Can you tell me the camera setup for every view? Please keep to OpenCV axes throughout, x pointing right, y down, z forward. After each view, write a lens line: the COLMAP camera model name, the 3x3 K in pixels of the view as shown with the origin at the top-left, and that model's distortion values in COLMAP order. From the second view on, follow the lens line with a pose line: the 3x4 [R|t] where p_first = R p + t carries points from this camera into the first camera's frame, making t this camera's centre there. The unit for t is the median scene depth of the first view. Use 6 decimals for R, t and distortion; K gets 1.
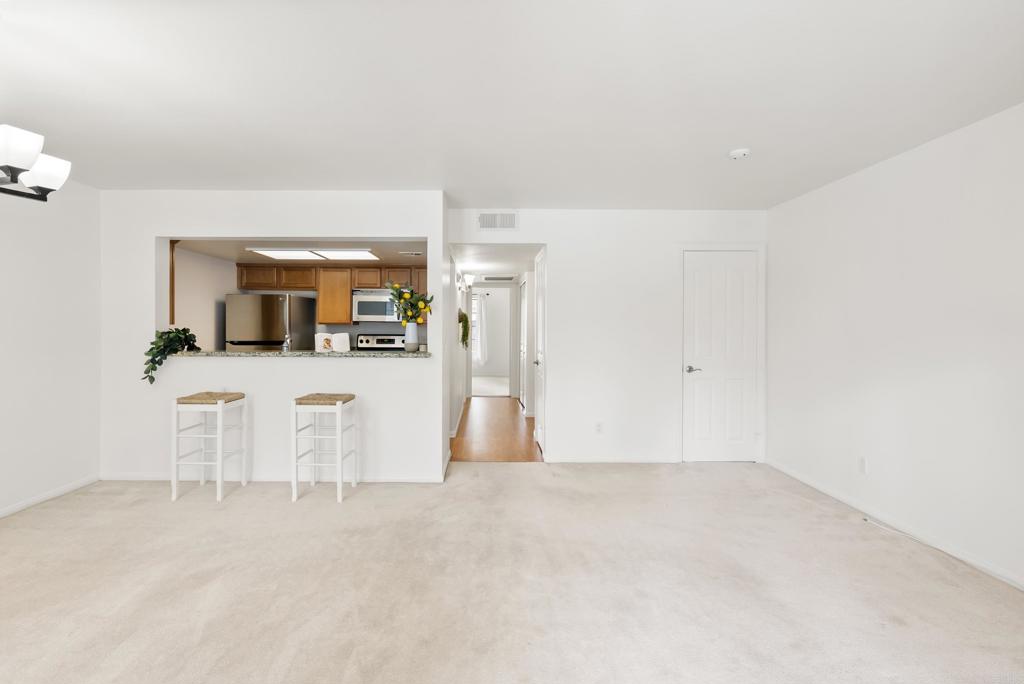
lens RADIAL K [[475.6, 0, 489.5], [0, 475.6, 326.2], [0, 0, 1]] dist [-0.002654, 0.000006]
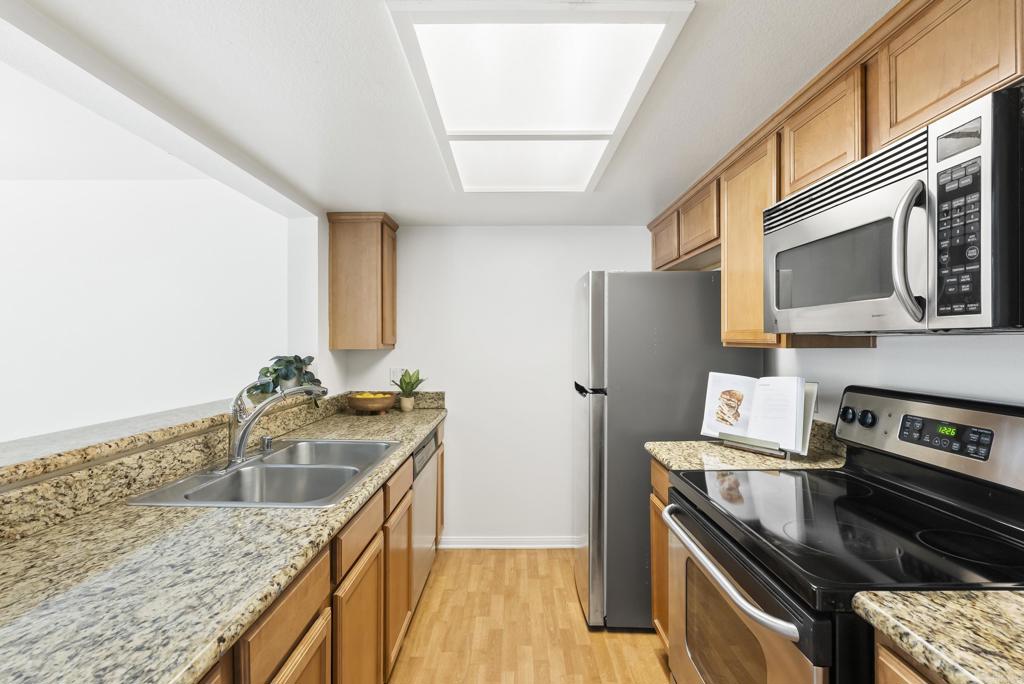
lens RADIAL K [[467.4, 0, 511.4], [0, 467.4, 344.4], [0, 0, 1]] dist [-0.003749, 0.000701]
pose [[-0.005005, -0.001193, -0.999987, -0.035195], [0.006131, 0.999980, -0.001224, -0.005995], [0.999969, -0.006137, -0.004997, 0.930391]]
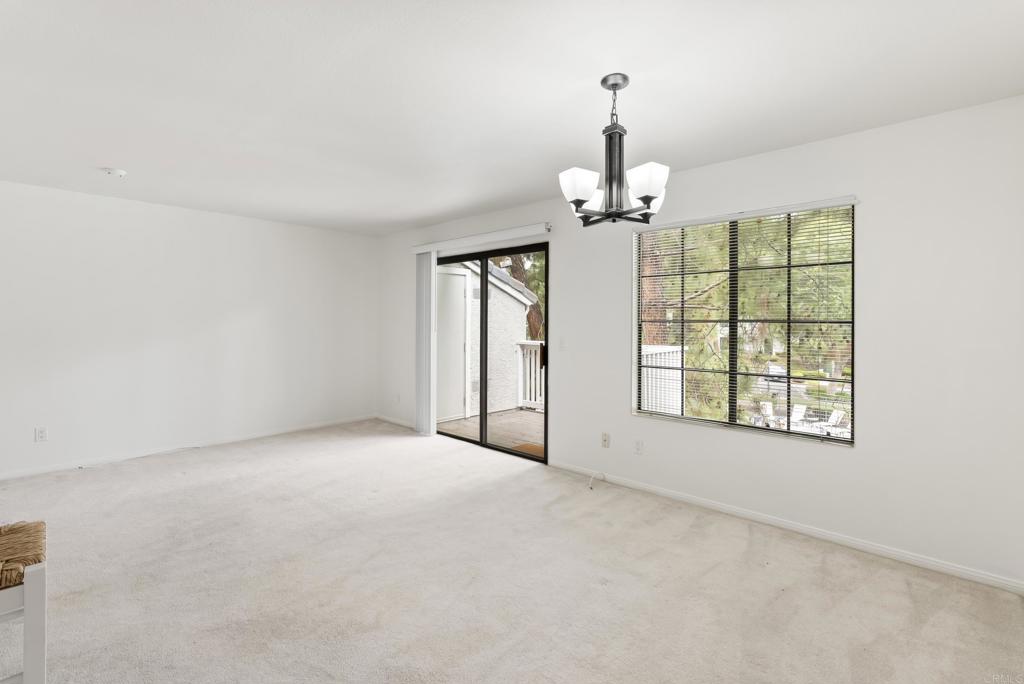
lens RADIAL K [[469.5, 0, 511.0], [0, 469.5, 319.9], [0, 0, 1]] dist [-0.002238, -0.000167]
pose [[-0.727708, -0.006795, 0.685854, -0.527766], [-0.010101, 0.999949, -0.000811, -0.004277], [-0.685813, -0.007518, -0.727739, 0.632659]]
